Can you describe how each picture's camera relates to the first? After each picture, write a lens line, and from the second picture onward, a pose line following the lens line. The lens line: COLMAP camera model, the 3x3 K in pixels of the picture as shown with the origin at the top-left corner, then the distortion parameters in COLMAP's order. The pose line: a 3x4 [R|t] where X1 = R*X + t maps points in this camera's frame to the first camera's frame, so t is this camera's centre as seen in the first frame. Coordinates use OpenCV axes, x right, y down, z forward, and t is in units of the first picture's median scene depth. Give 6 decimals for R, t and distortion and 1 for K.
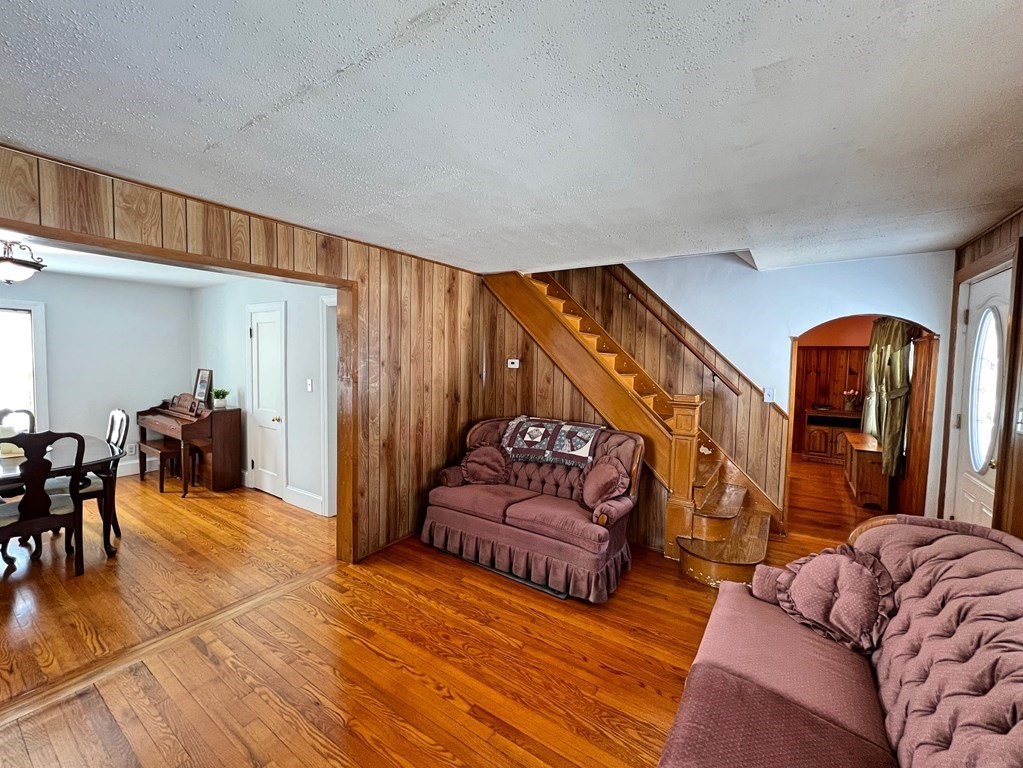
lens RADIAL K [[416.6, 0, 510.8], [0, 416.6, 381.0], [0, 0, 1]] dist [-0.002238, -0.000130]
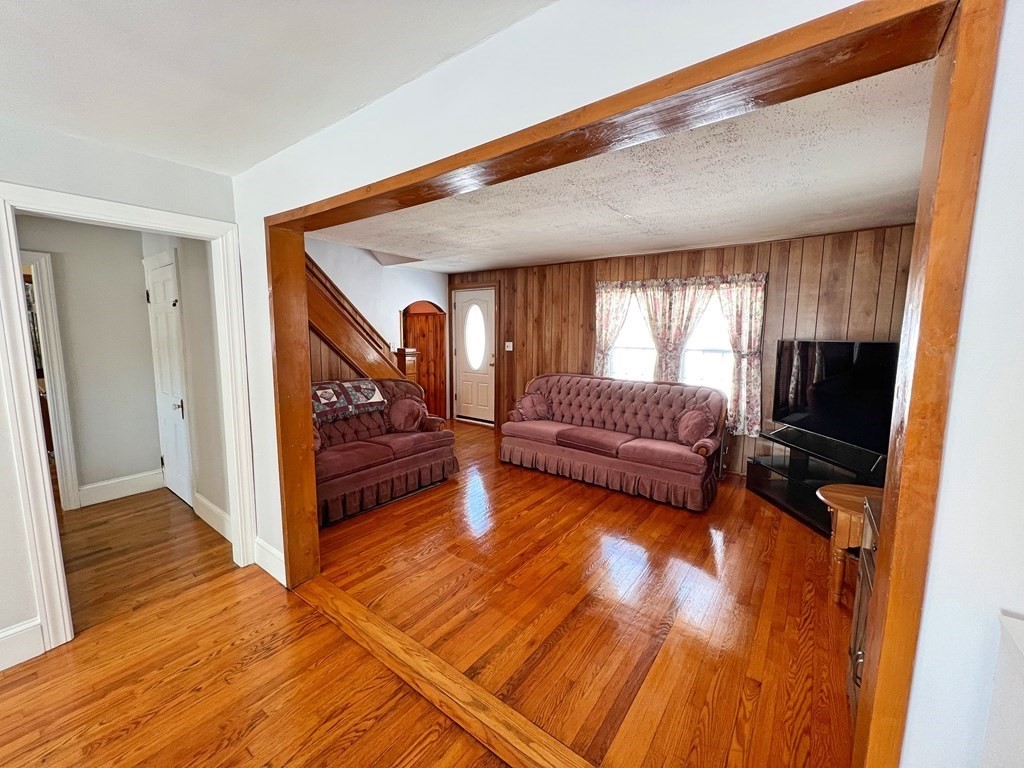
lens RADIAL K [[409.7, 0, 510.3], [0, 409.7, 381.1], [0, 0, 1]] dist [-0.001645, -0.000045]
pose [[0.055126, -0.137727, 0.988935, -0.949314], [0.048491, 0.989642, 0.135122, -0.027844], [-0.997301, 0.040505, 0.061233, 0.473204]]
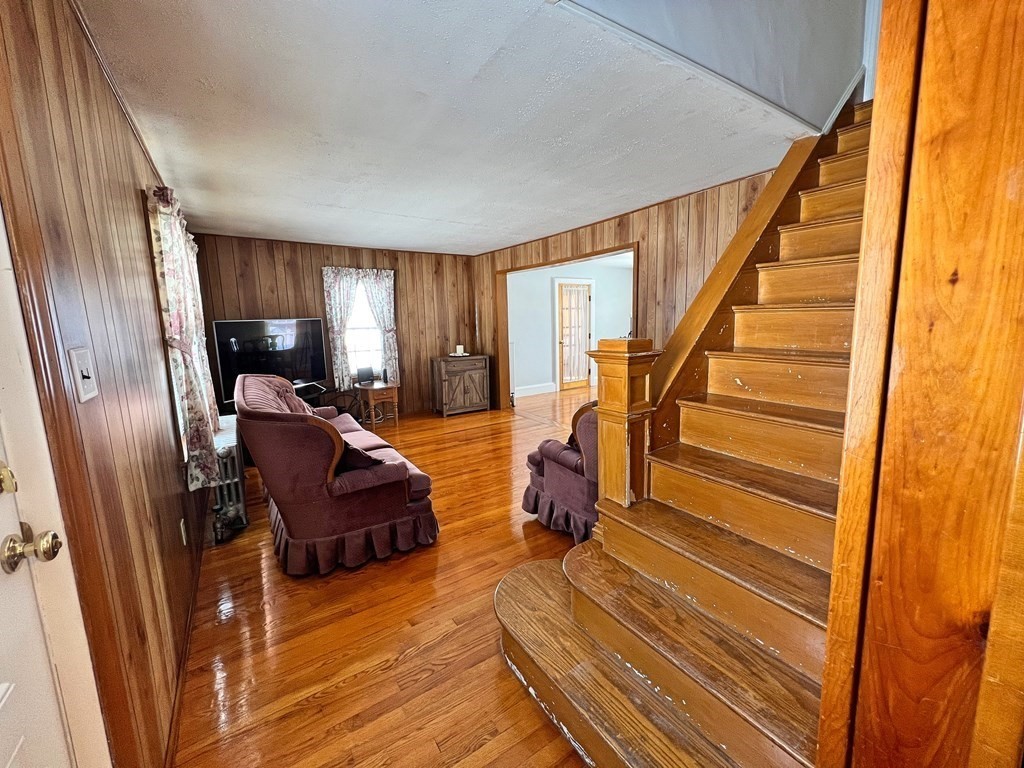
lens RADIAL K [[409.7, 0, 510.3], [0, 409.7, 381.1], [0, 0, 1]] dist [-0.001645, -0.000045]
pose [[-0.376000, 0.132360, -0.917118, 0.857623], [-0.030810, 0.987413, 0.155136, 0.008521], [0.926107, 0.086587, -0.367189, 0.946264]]
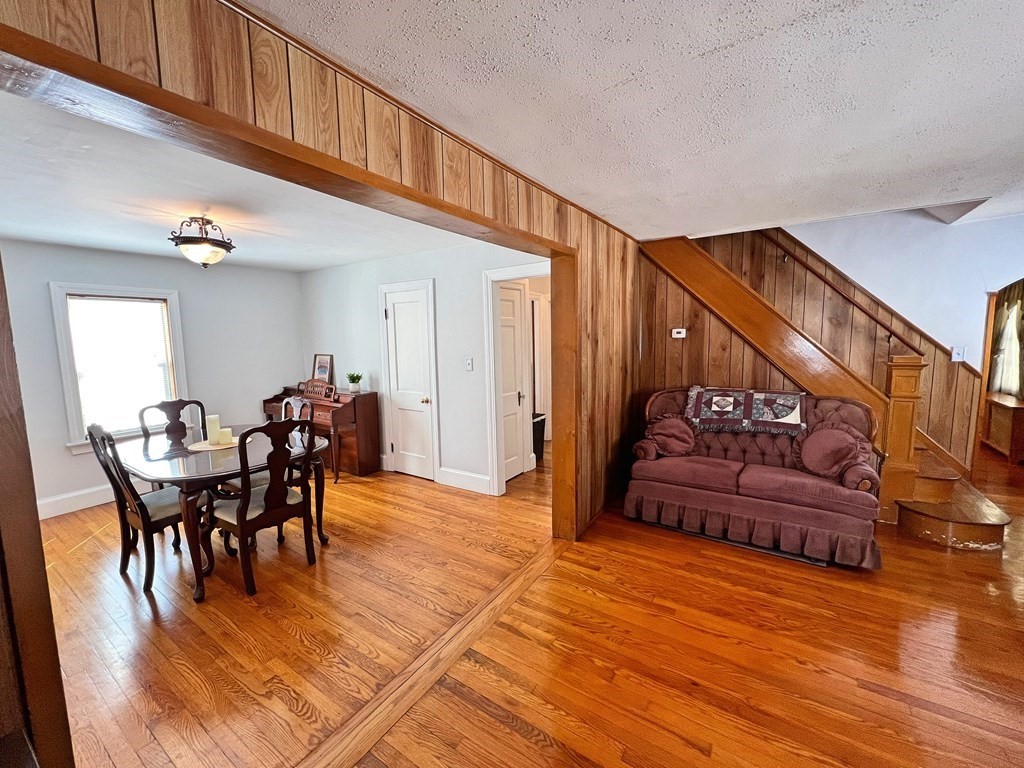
lens RADIAL K [[409.7, 0, 510.3], [0, 409.7, 381.1], [0, 0, 1]] dist [-0.001645, -0.000045]
pose [[0.999147, -0.041291, 0.000183, -0.441014], [0.041228, 0.997840, 0.051140, 0.005329], [-0.002294, -0.051088, 0.998692, 0.045864]]
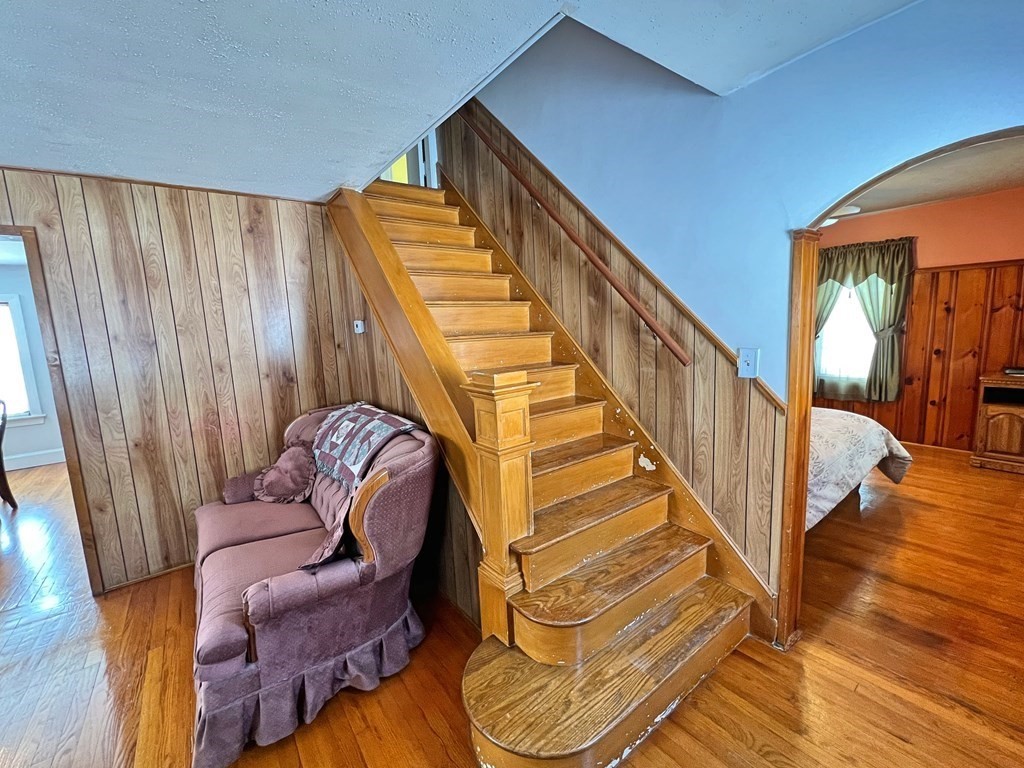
lens RADIAL K [[420.0, 0, 512.0], [0, 420.0, 384.0], [0, 0, 1]] dist [-0.000505, -0.000297]
pose [[0.943171, -0.012679, -0.332065, 0.541113], [0.042857, 0.995568, 0.083715, 0.006025], [0.329532, -0.093189, 0.939534, 0.468850]]
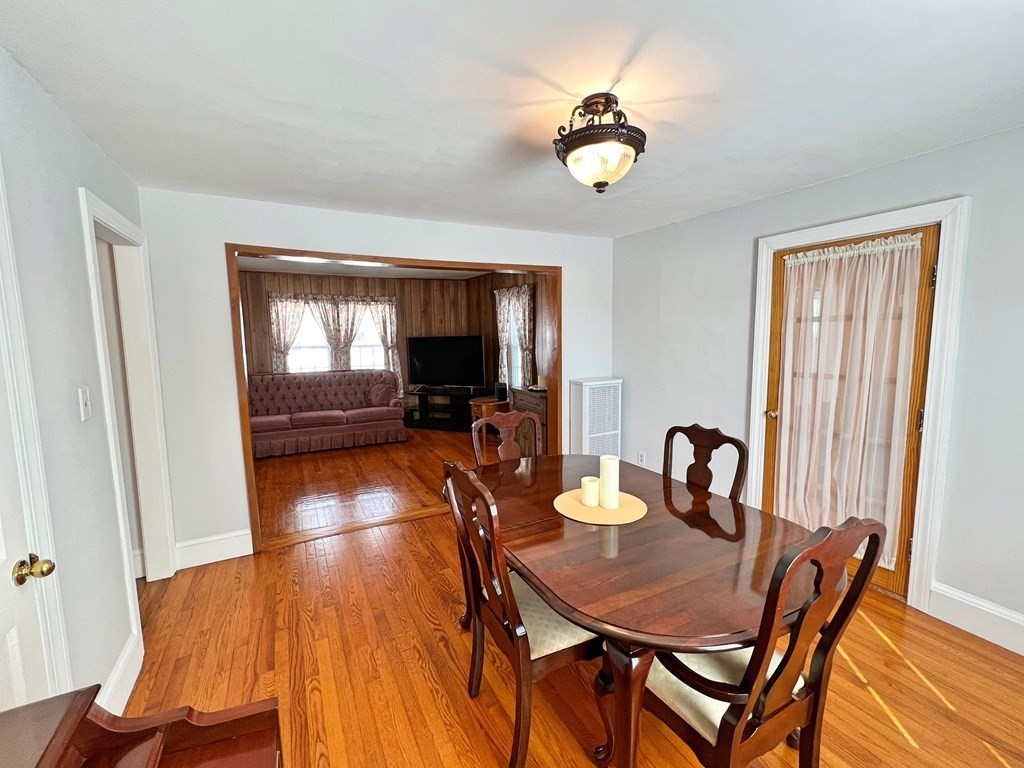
lens RADIAL K [[409.7, 0, 510.3], [0, 409.7, 381.1], [0, 0, 1]] dist [-0.001645, -0.000045]
pose [[-0.872783, -0.066836, 0.483511, -1.142772], [0.022905, 0.983881, 0.177349, -0.078801], [-0.487571, 0.165862, -0.857184, 1.240085]]
